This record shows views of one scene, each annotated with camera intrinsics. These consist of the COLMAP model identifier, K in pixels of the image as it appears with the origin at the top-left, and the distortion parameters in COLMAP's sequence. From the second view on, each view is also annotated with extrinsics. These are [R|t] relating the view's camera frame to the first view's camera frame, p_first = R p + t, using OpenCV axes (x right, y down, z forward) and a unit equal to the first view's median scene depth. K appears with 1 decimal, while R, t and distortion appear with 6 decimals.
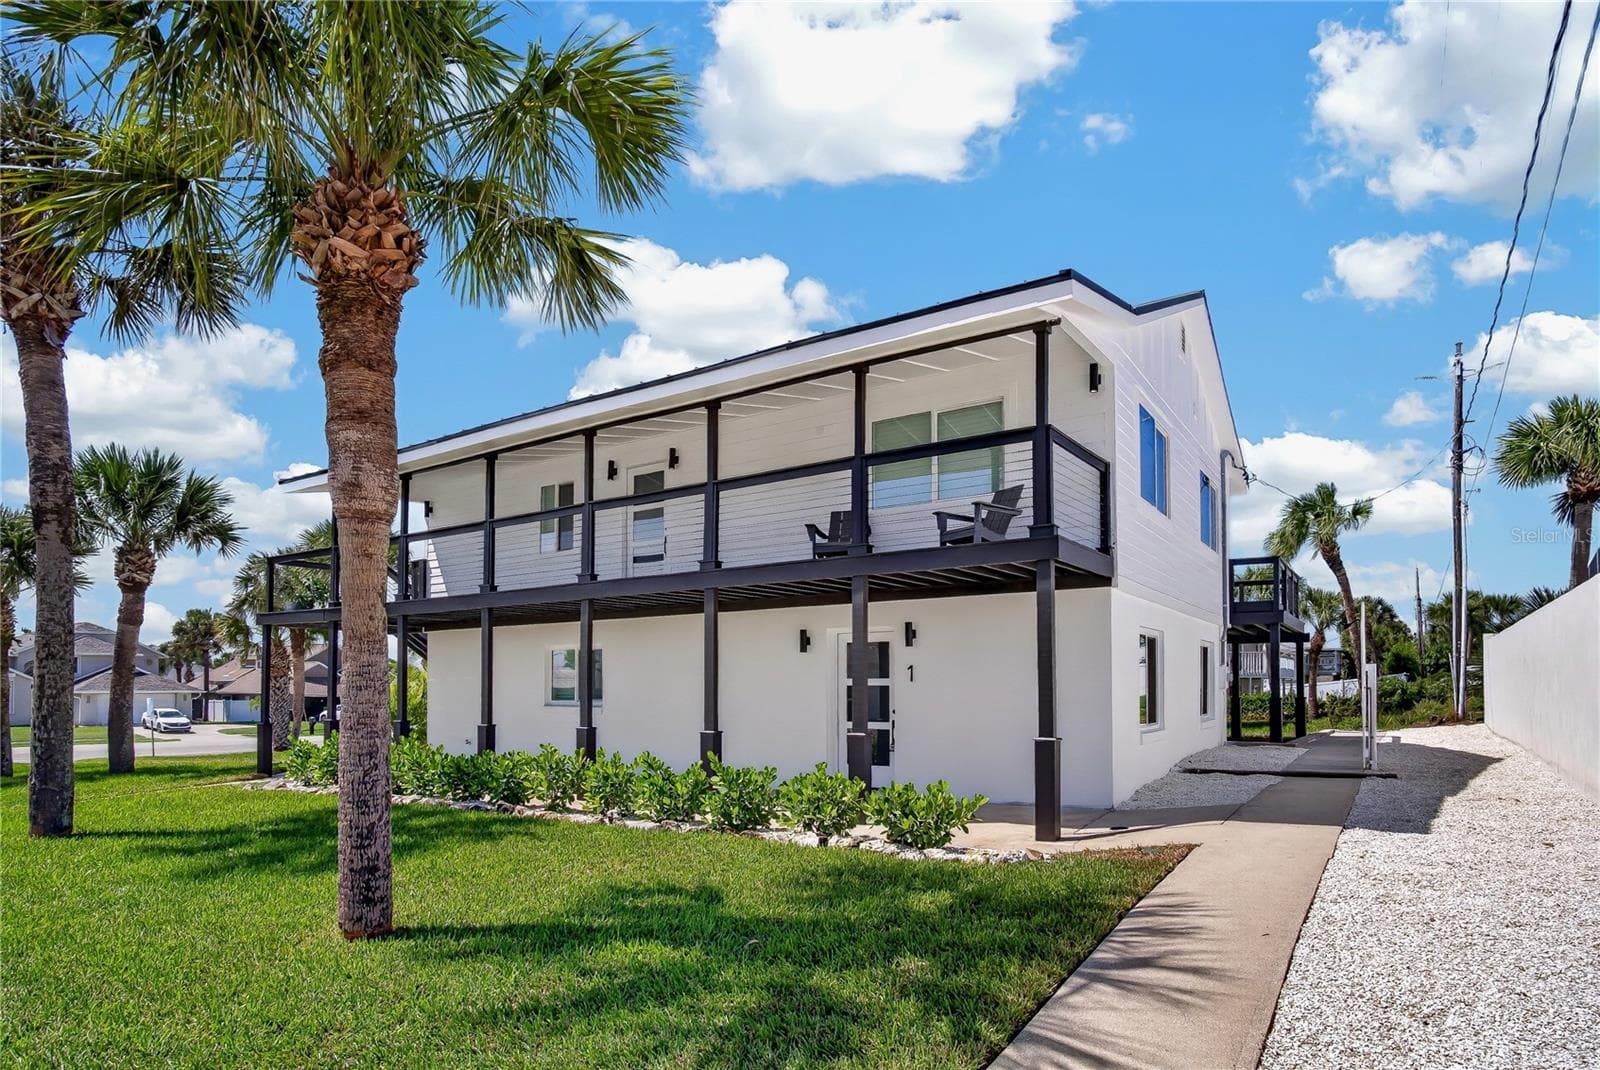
lens RADIAL K [[861.7, 0, 797.3], [0, 861.7, 585.1], [0, 0, 1]] dist [-0.012599, -0.000136]
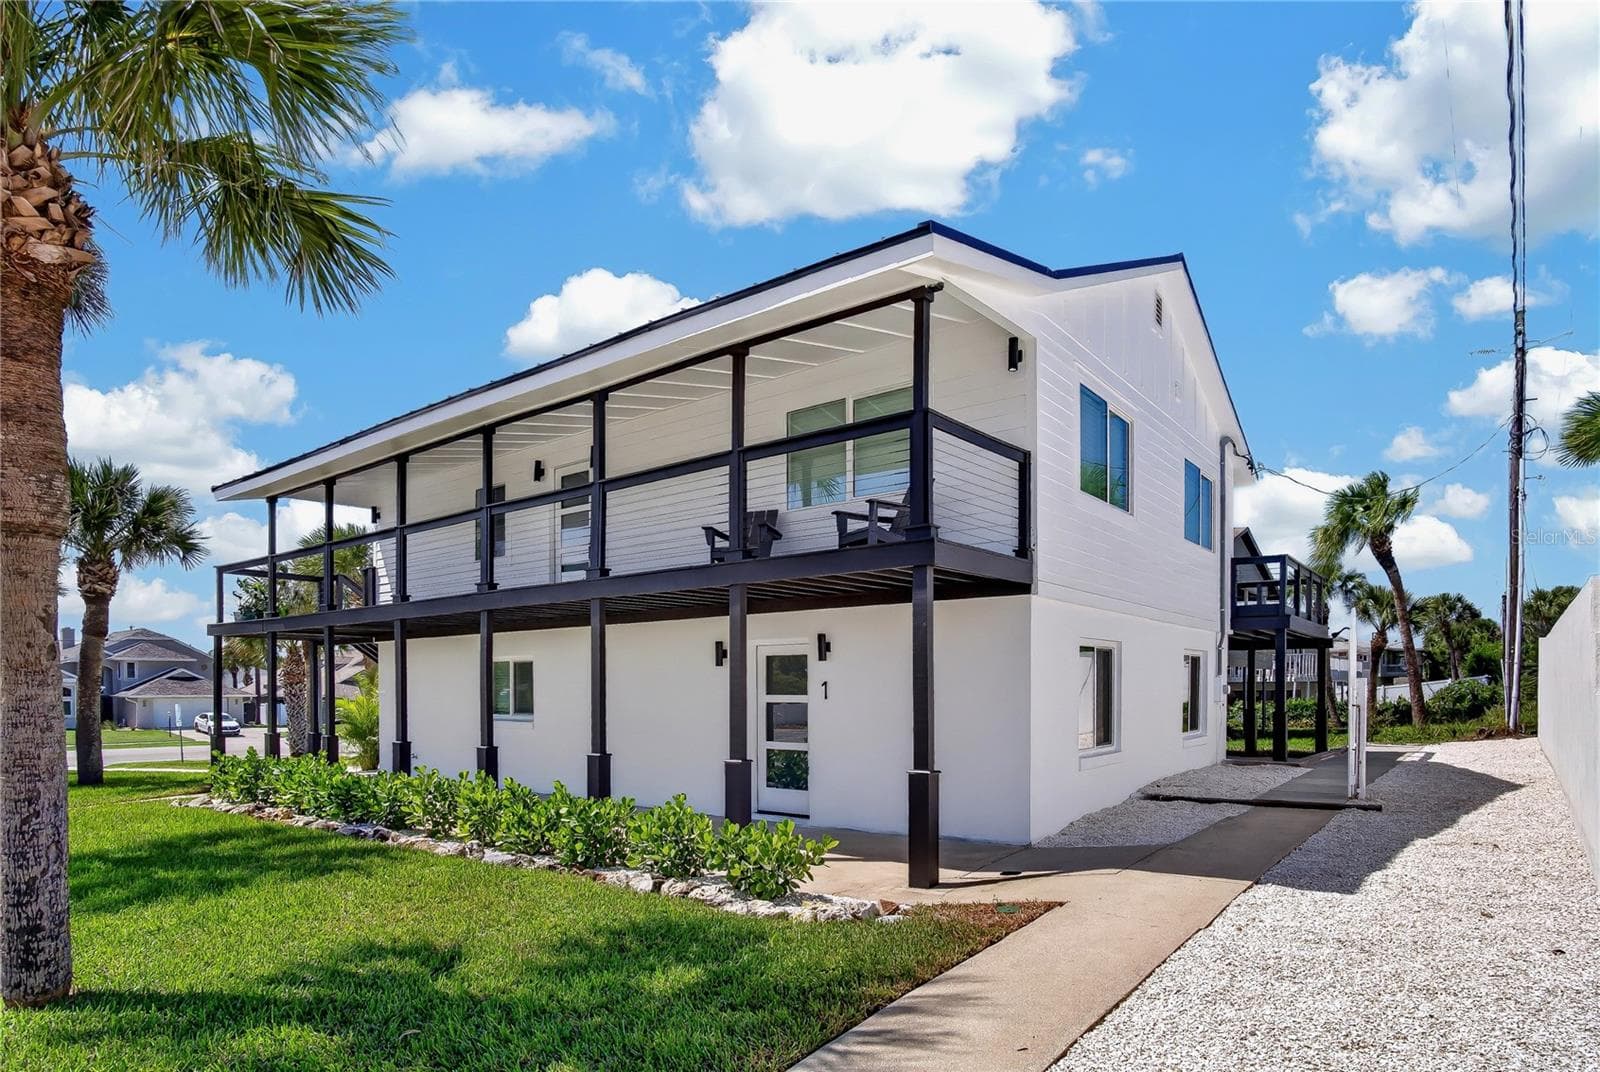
lens RADIAL K [[870.4, 0, 799.5], [0, 870.4, 614.6], [0, 0, 1]] dist [-0.017288, -0.000260]
pose [[0.997530, -0.006265, -0.069962, 0.183377], [0.008625, 0.999402, 0.033480, -0.008196], [0.069711, -0.034001, 0.996988, 0.096028]]
